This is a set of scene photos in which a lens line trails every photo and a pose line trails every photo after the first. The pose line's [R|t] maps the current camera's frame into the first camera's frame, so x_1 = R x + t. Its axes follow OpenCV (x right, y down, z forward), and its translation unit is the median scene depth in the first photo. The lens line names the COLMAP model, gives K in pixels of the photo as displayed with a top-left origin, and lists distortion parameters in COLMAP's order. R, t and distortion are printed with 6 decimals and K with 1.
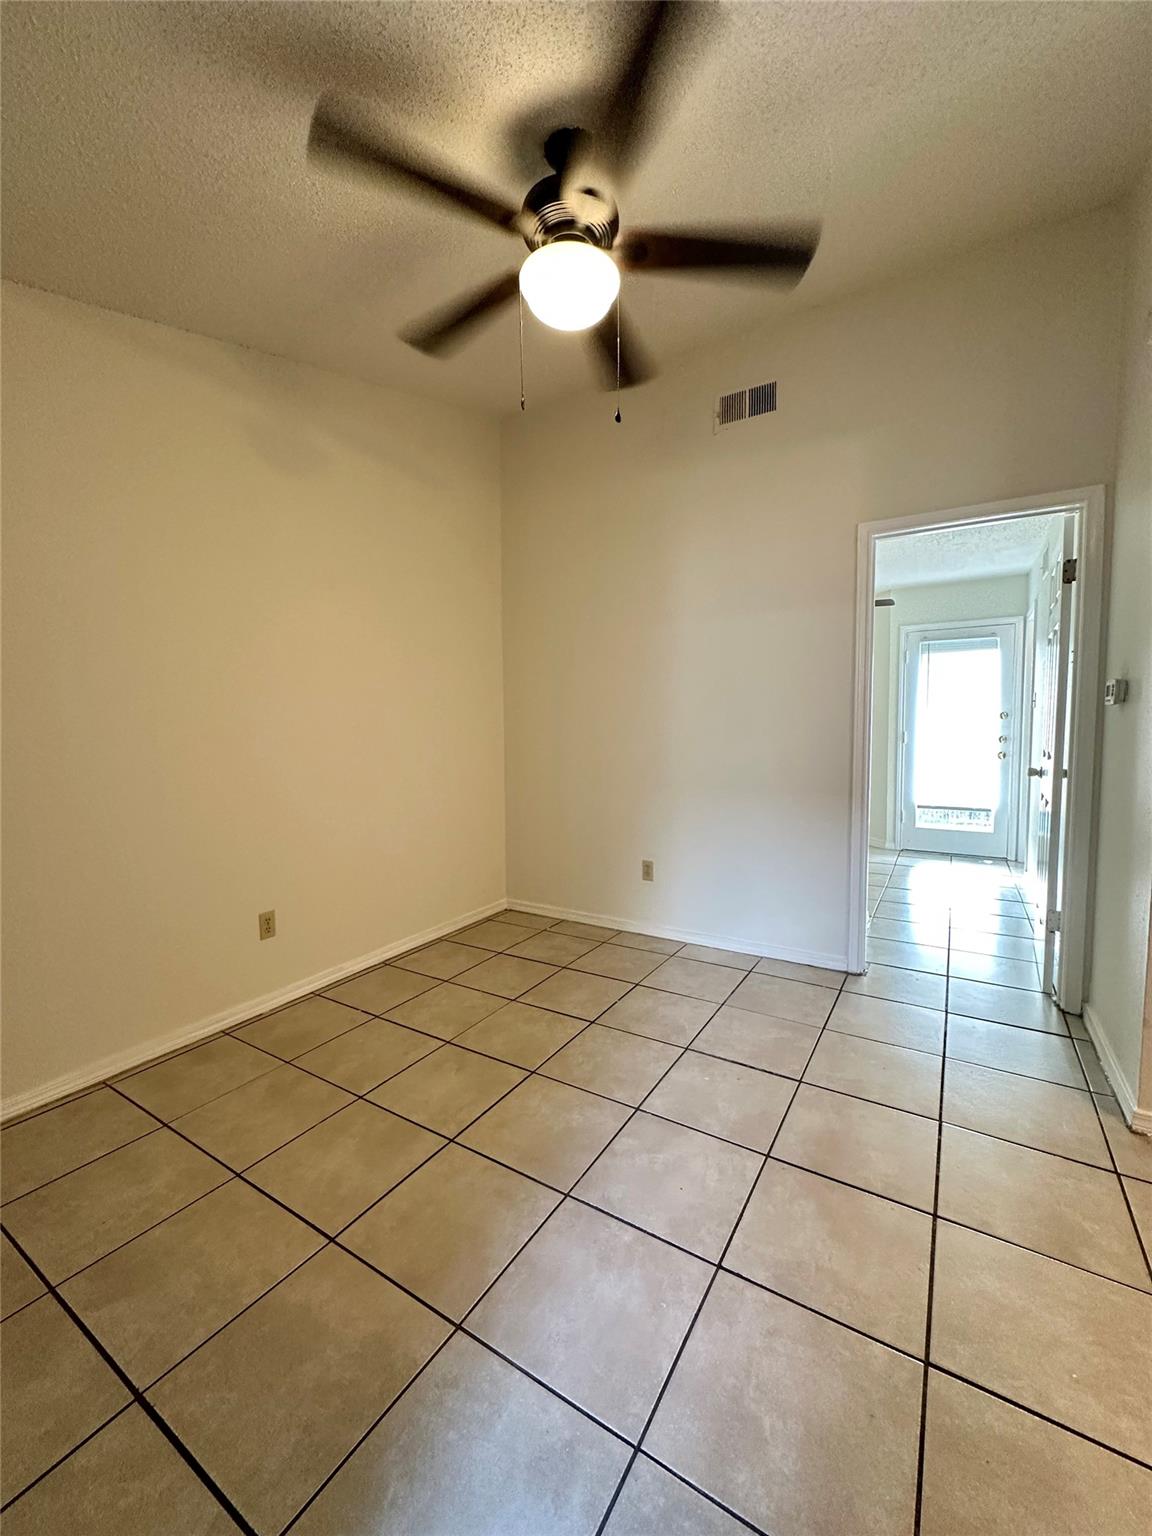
lens RADIAL K [[612.3, 0, 578.3], [0, 612.3, 766.6], [0, 0, 1]] dist [-0.002192, 0.000932]
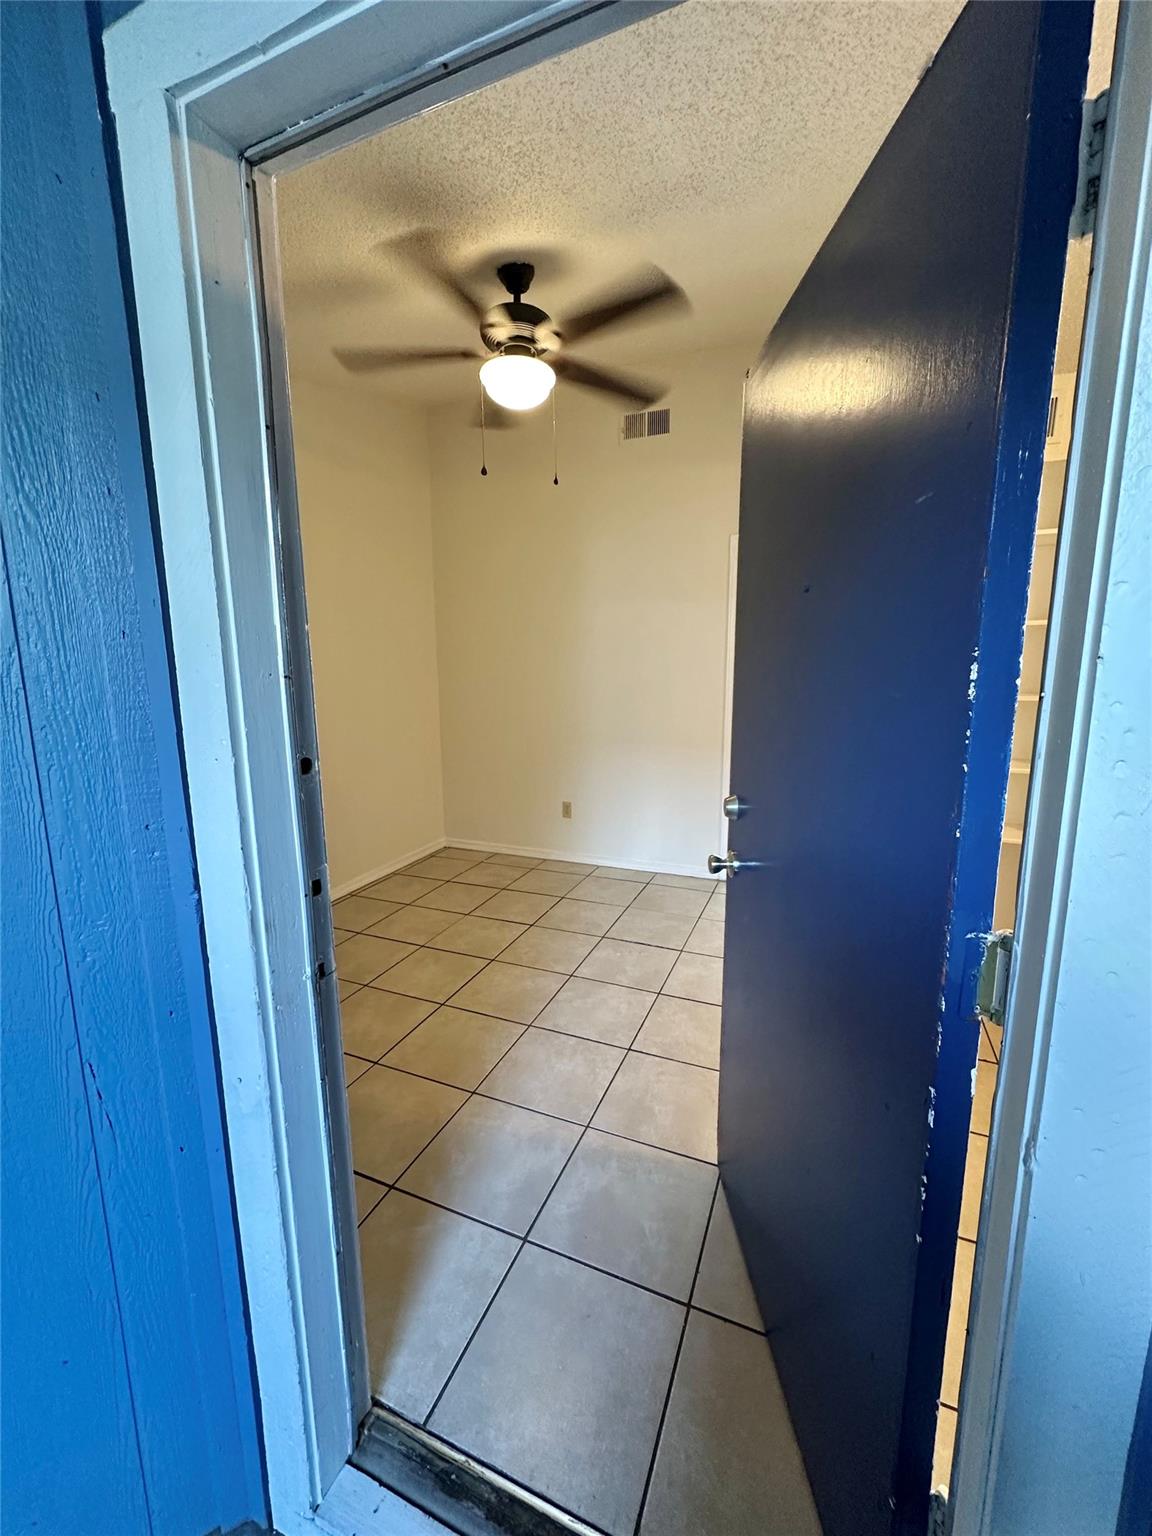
lens RADIAL K [[612.3, 0, 578.3], [0, 612.3, 766.6], [0, 0, 1]] dist [-0.002192, 0.000932]
pose [[0.987071, -0.024859, 0.158341, -0.073882], [0.009318, 0.995129, 0.098144, -0.047487], [-0.160010, -0.095399, 0.982495, -0.261715]]
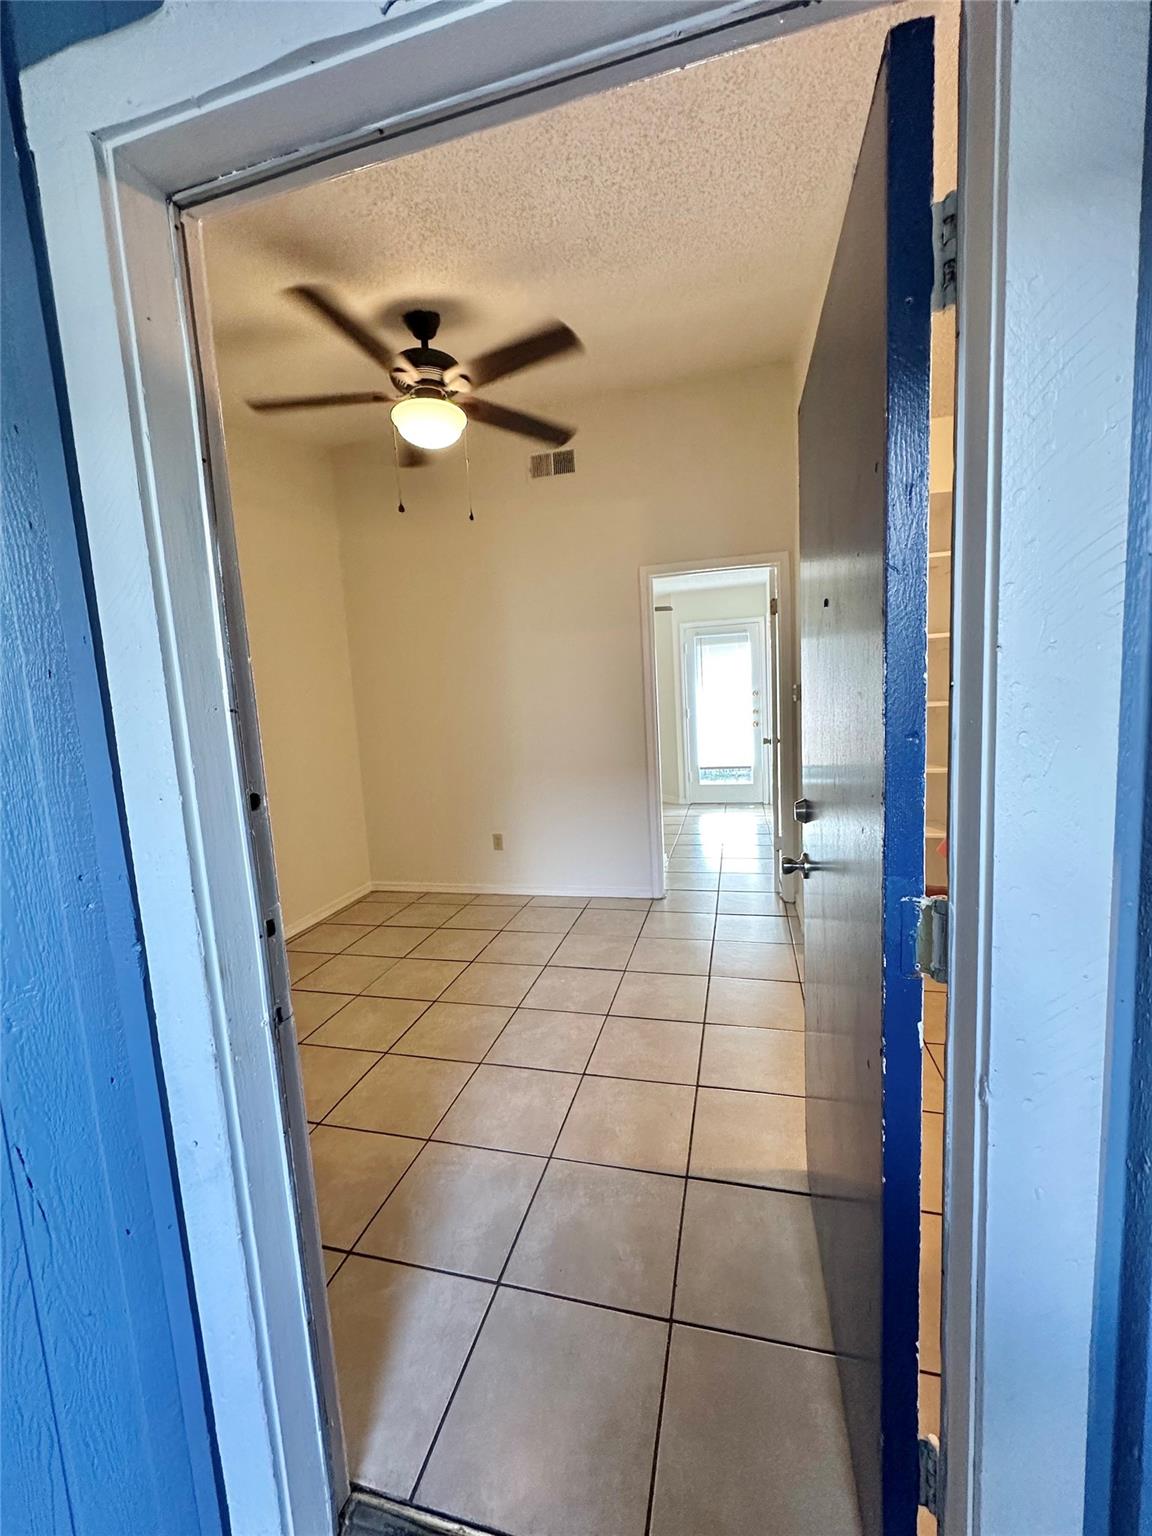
lens RADIAL K [[612.3, 0, 578.3], [0, 612.3, 766.6], [0, 0, 1]] dist [-0.002192, 0.000932]
pose [[0.954192, -0.078695, 0.288660, -0.096709], [0.066802, 0.996470, 0.050839, -0.039844], [-0.291642, -0.029228, 0.956081, -0.268799]]
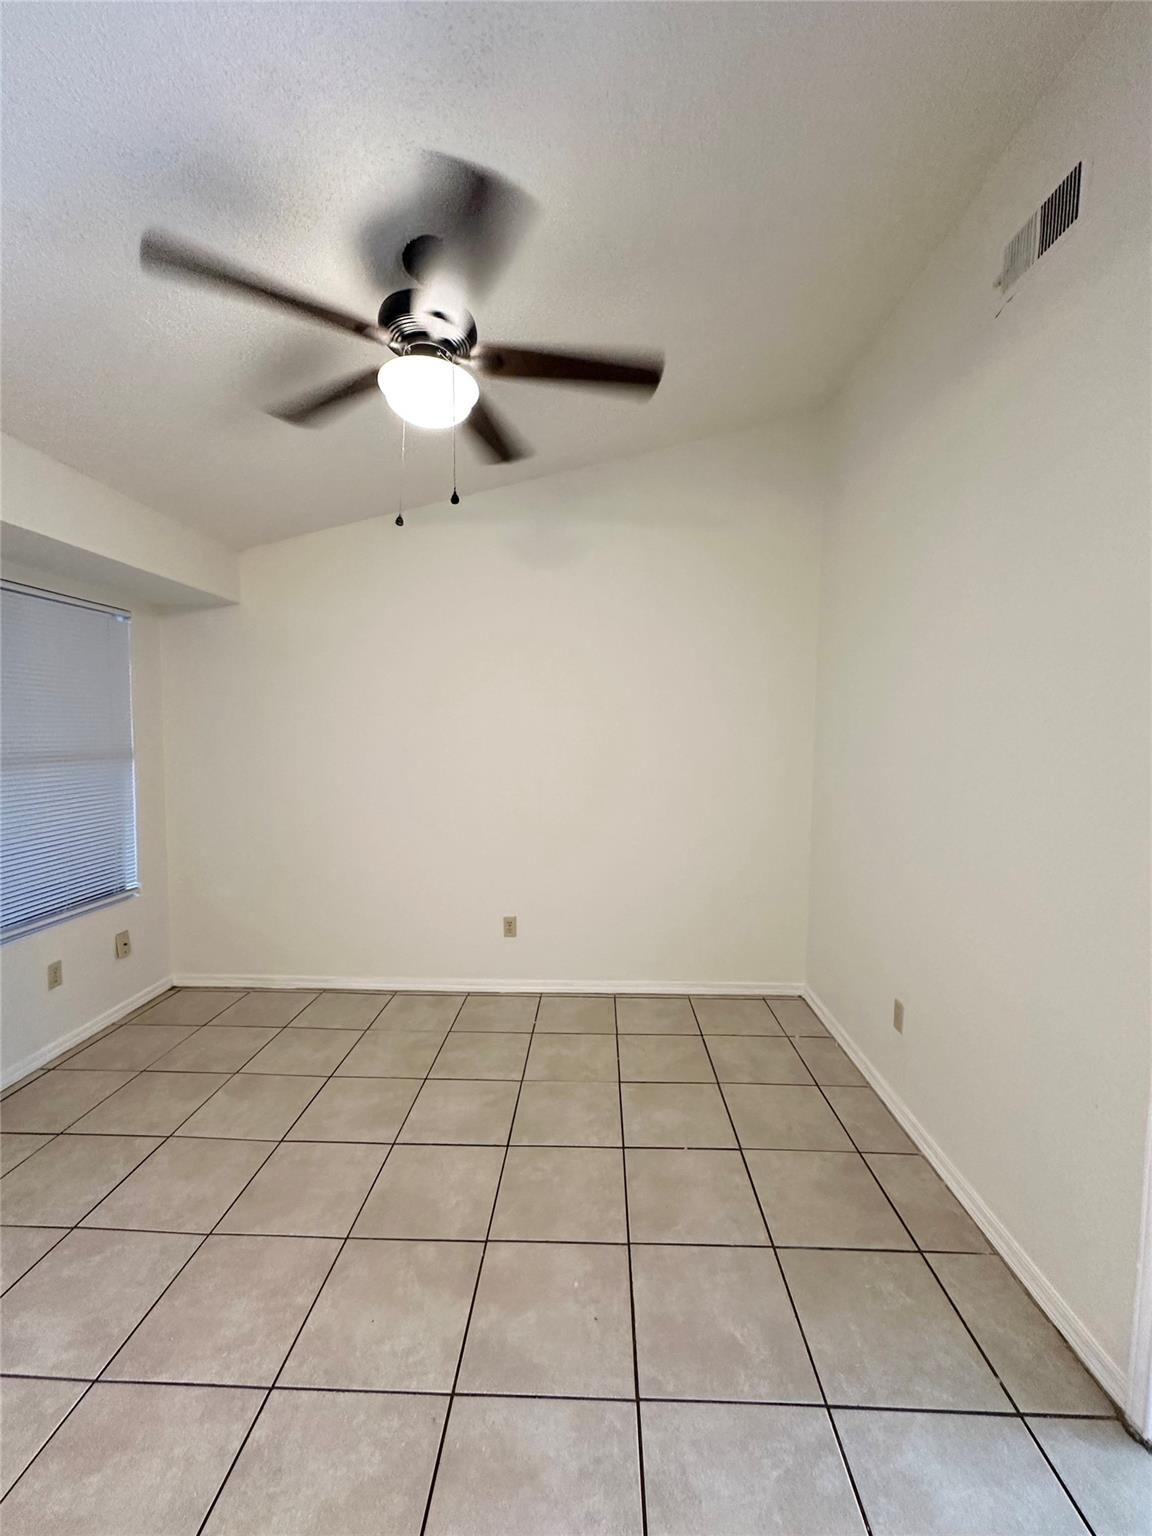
lens RADIAL K [[615.8, 0, 578.9], [0, 615.8, 764.9], [0, 0, 1]] dist [-0.004695, 0.001724]
pose [[0.501844, 0.064142, -0.862577, 0.657260], [-0.071100, 0.996931, 0.032767, -0.131987], [0.862031, 0.044885, 0.504864, 0.456882]]
